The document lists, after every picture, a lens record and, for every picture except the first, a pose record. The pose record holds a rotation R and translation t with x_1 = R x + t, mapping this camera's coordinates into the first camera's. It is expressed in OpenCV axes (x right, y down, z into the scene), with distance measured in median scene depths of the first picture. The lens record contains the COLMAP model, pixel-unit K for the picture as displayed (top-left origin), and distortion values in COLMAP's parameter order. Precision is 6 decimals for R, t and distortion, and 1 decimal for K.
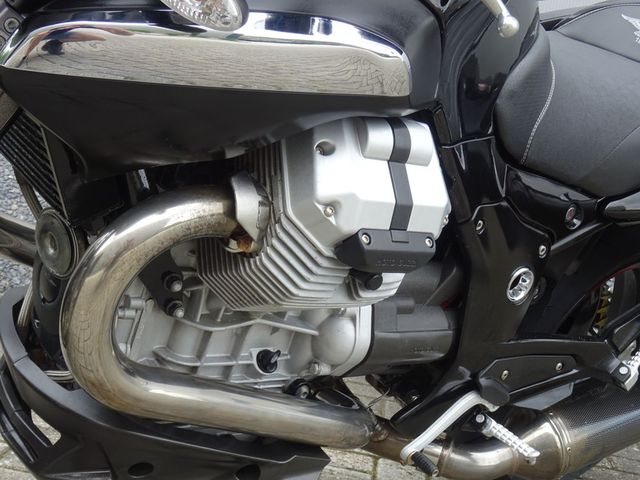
lens RADIAL K [[1012.0, 0, 320.0], [0, 1012.0, 240.0], [0, 0, 1]] dist [-0.038441, -0.003144]
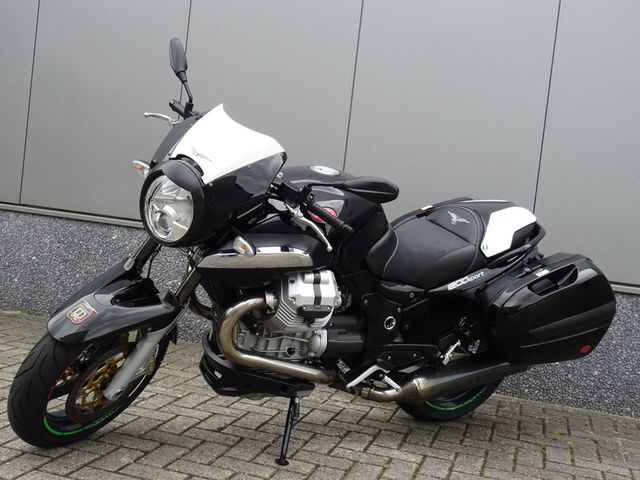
lens RADIAL K [[919.1, 0, 320.0], [0, 919.1, 240.0], [0, 0, 1]] dist [-0.052300, -0.045522]
pose [[0.977061, -0.050944, -0.206776, 0.632839], [0.033880, 0.995784, -0.085245, 0.031177], [0.210247, 0.076284, 0.974668, -1.692133]]
